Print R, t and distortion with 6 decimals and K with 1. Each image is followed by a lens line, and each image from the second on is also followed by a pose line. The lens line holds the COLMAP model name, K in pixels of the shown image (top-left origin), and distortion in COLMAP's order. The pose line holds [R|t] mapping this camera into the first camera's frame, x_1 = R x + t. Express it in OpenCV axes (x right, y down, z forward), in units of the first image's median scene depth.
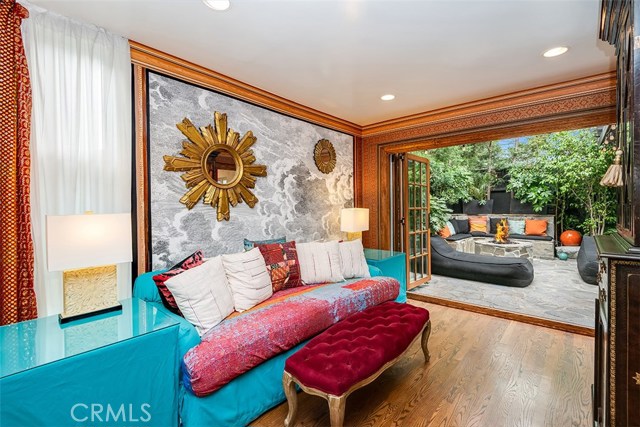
lens RADIAL K [[289.5, 0, 316.8], [0, 289.5, 208.0], [0, 0, 1]] dist [-0.001050, -0.005561]
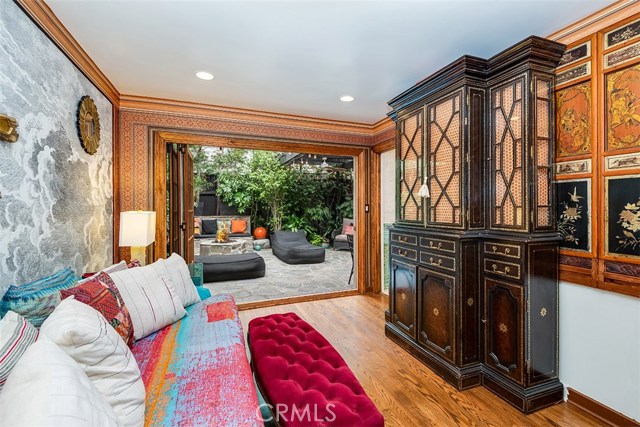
lens RADIAL K [[289.5, 0, 323.4], [0, 289.5, 208.2], [0, 0, 1]] dist [-0.001050, -0.005561]
pose [[0.446457, 0.002942, 0.894800, -0.182656], [0.003823, 0.999979, -0.005195, -0.000548], [-0.894797, 0.005740, 0.446436, 0.183068]]
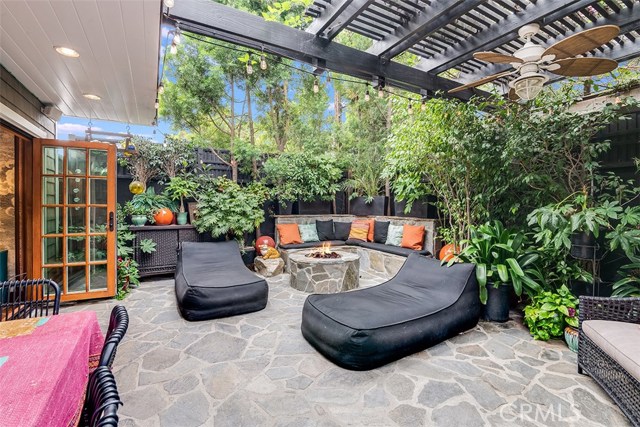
lens RADIAL K [[297.4, 0, 317.0], [0, 297.4, 207.2], [0, 0, 1]] dist [-0.005274, -0.002650]
pose [[0.942066, 0.012184, -0.335207, 0.923640], [-0.010592, 0.999922, 0.006579, -0.004333], [0.335261, -0.002647, 0.942121, 0.321089]]
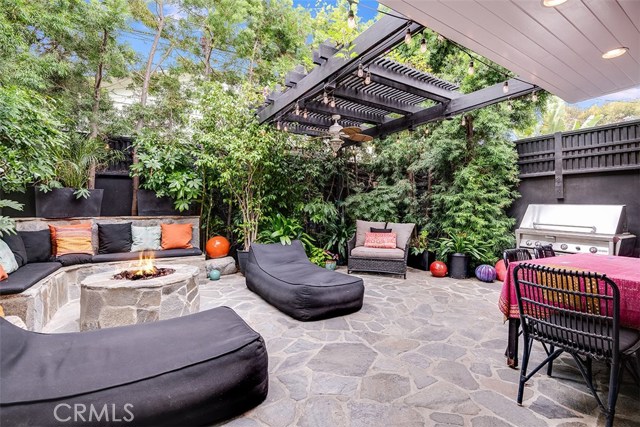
lens RADIAL K [[297.4, 0, 322.9], [0, 297.4, 209.3], [0, 0, 1]] dist [-0.005274, -0.002650]
pose [[0.271586, 0.003549, 0.962407, 0.255189], [0.001302, 0.999991, -0.004055, 0.013814], [-0.962413, 0.002355, 0.271579, 0.607311]]
